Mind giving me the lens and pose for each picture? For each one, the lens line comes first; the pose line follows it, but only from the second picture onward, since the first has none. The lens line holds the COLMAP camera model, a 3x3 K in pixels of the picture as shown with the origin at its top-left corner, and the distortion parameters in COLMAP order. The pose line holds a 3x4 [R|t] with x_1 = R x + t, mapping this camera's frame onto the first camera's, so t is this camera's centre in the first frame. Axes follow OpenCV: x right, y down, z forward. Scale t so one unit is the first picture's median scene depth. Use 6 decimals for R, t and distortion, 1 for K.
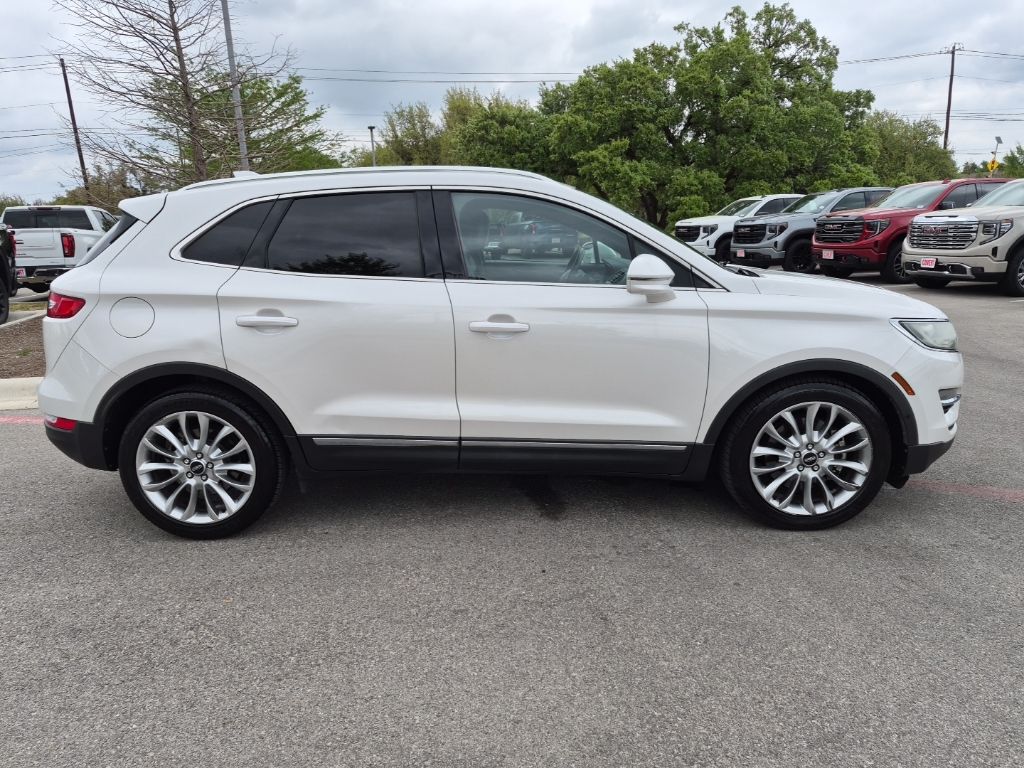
lens RADIAL K [[722.0, 0, 500.5], [0, 722.0, 391.0], [0, 0, 1]] dist [0.090320, -0.097664]
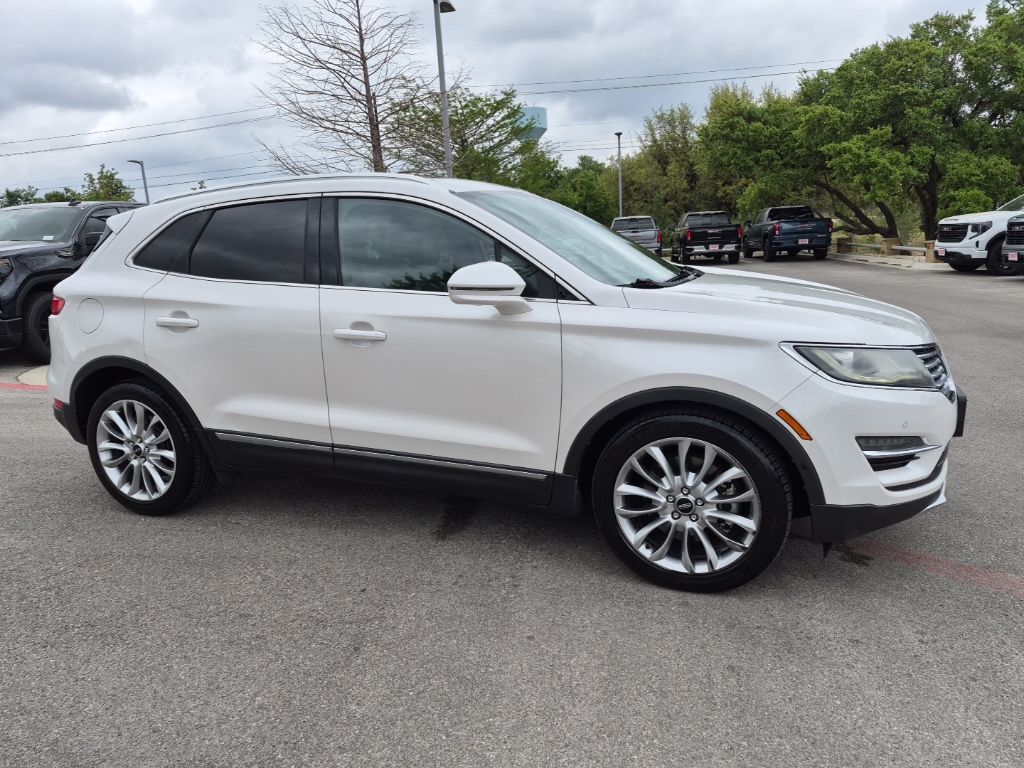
lens RADIAL K [[722.0, 0, 510.8], [0, 722.0, 388.3], [0, 0, 1]] dist [0.078735, -0.085696]
pose [[0.933132, 0.060970, -0.354327, 0.517353], [-0.064488, 0.997917, 0.001884, -0.029658], [0.353704, 0.021092, 0.935120, 0.148657]]
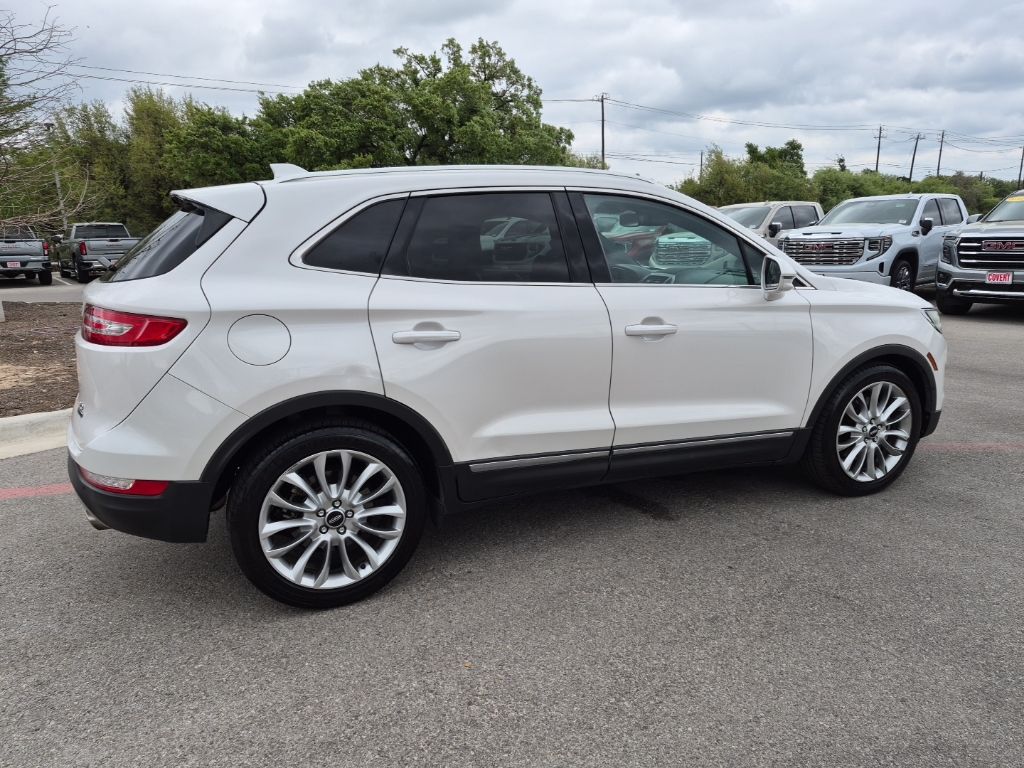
lens RADIAL K [[722.0, 0, 510.8], [0, 722.0, 388.3], [0, 0, 1]] dist [0.078735, -0.085696]
pose [[0.910688, -0.077483, 0.405762, -0.558000], [0.088733, 0.996015, -0.008956, -0.016491], [-0.403451, 0.044161, 0.913935, 0.167974]]
